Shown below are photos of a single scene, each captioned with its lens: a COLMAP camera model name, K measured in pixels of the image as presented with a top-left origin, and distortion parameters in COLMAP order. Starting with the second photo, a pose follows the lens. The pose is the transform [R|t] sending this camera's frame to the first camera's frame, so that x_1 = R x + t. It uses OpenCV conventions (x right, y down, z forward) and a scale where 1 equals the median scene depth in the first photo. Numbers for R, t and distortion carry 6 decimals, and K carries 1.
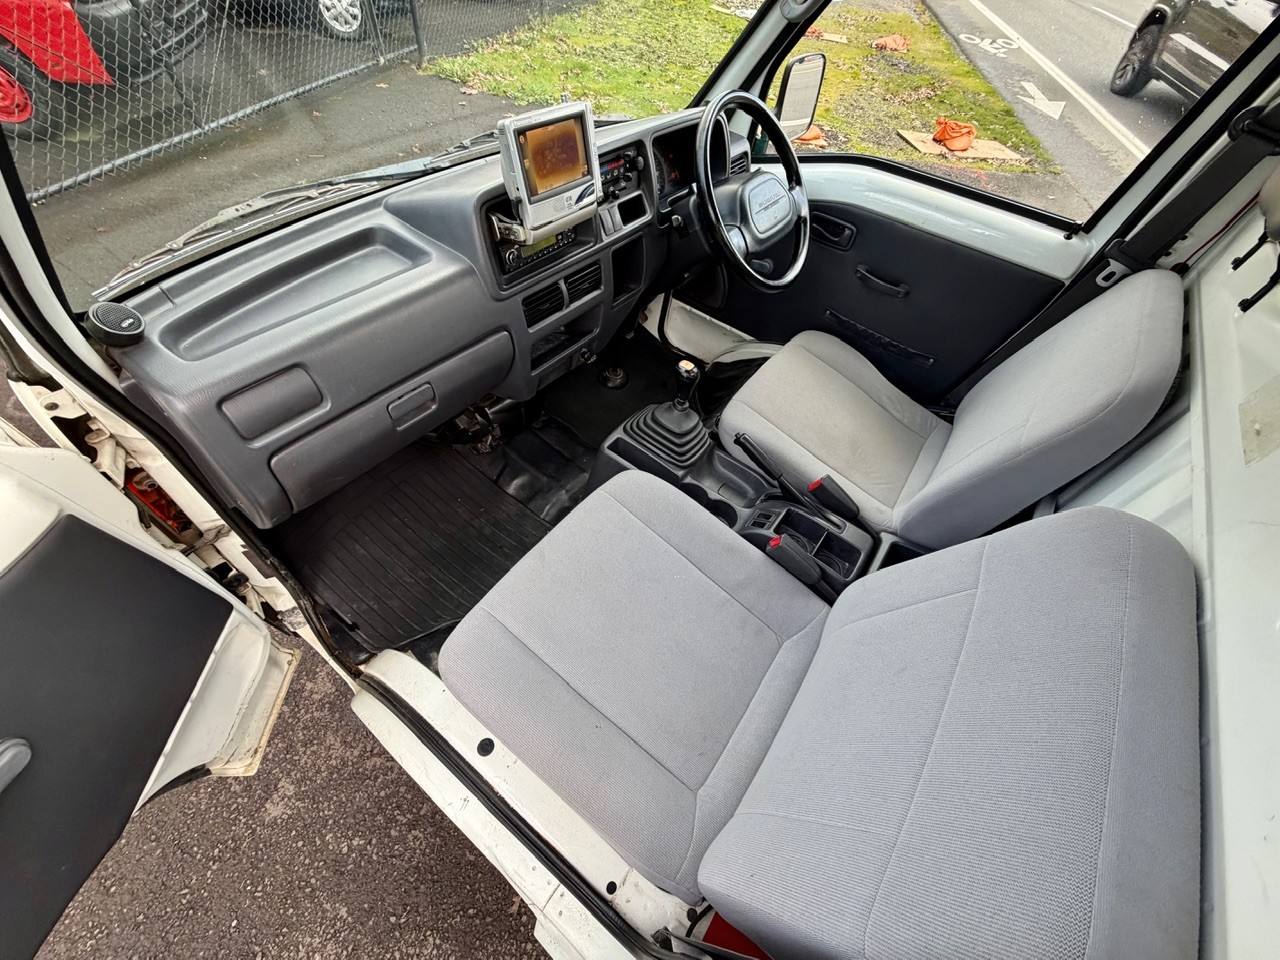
lens RADIAL K [[516.7, 0, 640.0], [0, 516.7, 480.0], [0, 0, 1]] dist [-0.005131, 0.000039]
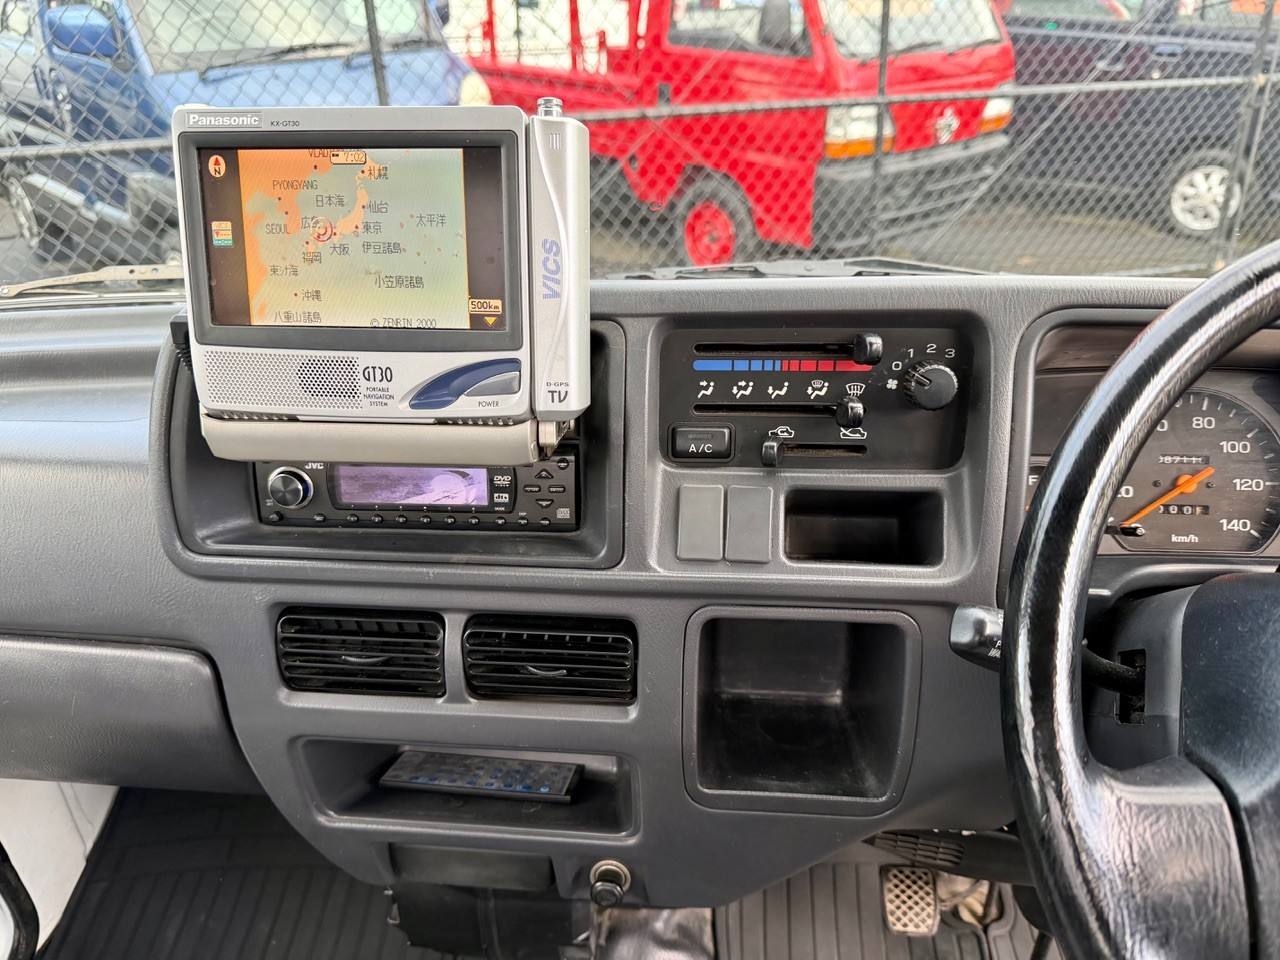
lens RADIAL K [[912.8, 0, 640.3], [0, 912.8, 485.8], [0, 0, 1]] dist [0.026273, -0.043651]
pose [[0.512122, 0.277434, -0.812872, 0.282848], [-0.611957, 0.781938, -0.118666, -0.389336], [0.602694, 0.558215, 0.570225, 0.614067]]
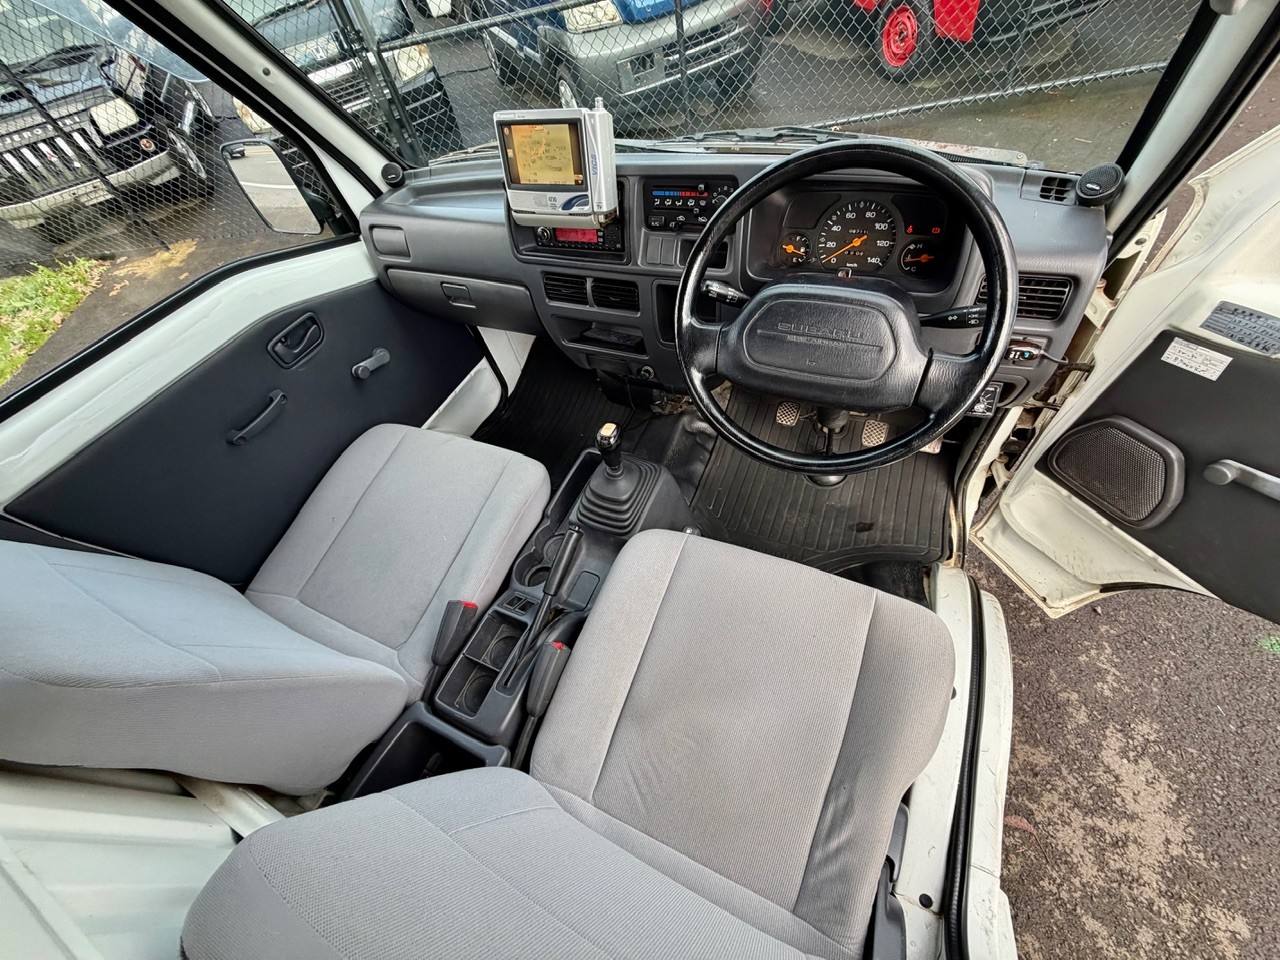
lens RADIAL K [[516.7, 0, 640.0], [0, 516.7, 480.0], [0, 0, 1]] dist [-0.005131, 0.000039]
pose [[0.172592, 0.673799, -0.718475, 0.738044], [-0.629283, 0.636582, 0.445832, -0.559736], [0.757770, 0.375177, 0.533879, 0.589942]]
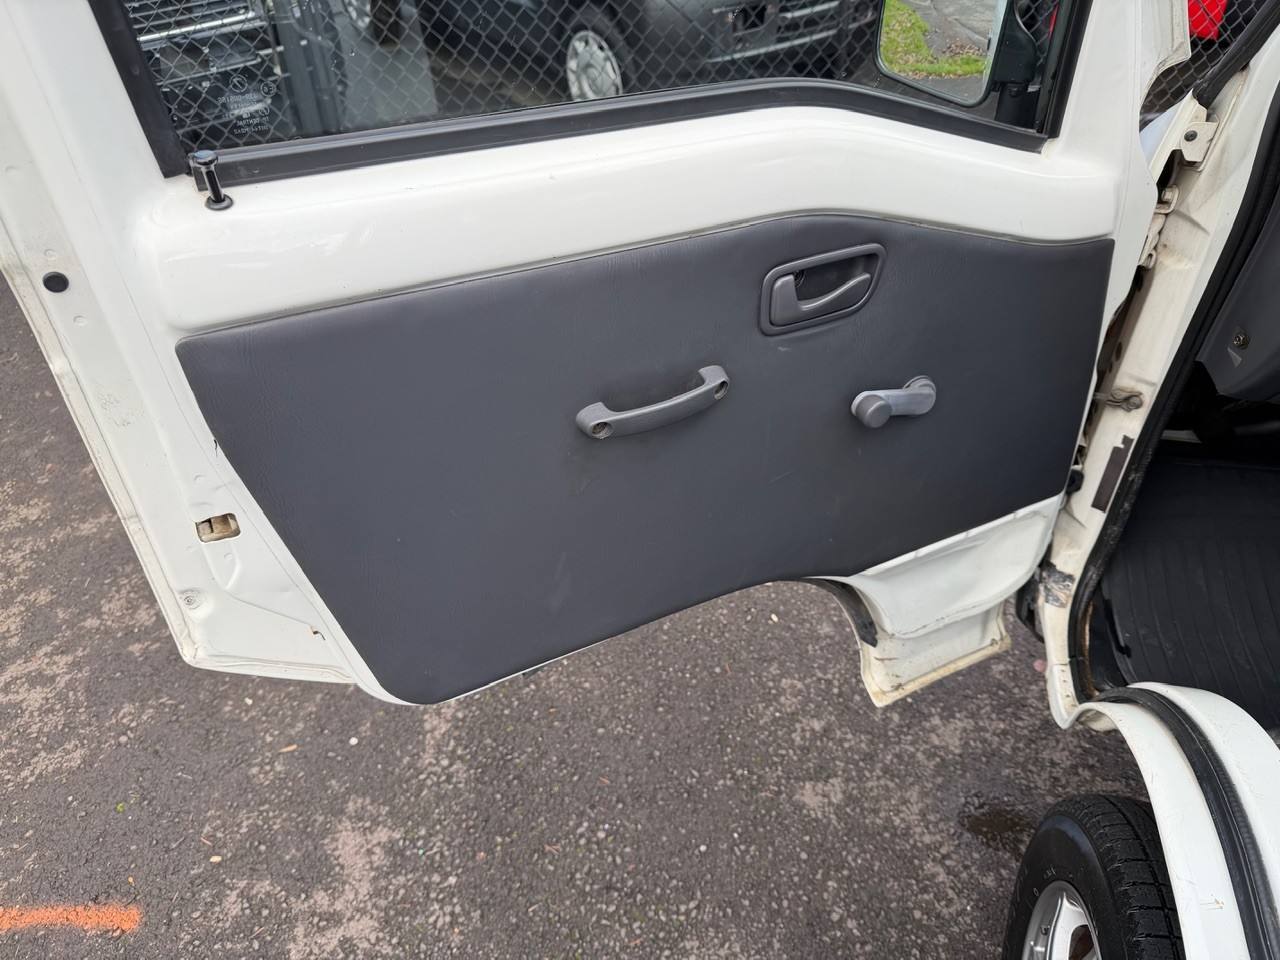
lens RADIAL K [[907.1, 0, 640.0], [0, 907.1, 480.0], [0, 0, 1]] dist [0.093145, -0.185549]
pose [[0.411173, 0.459775, -0.787111, -0.020029], [-0.656972, 0.748061, 0.093775, 0.406742], [0.631922, 0.478552, 0.609641, -0.138767]]
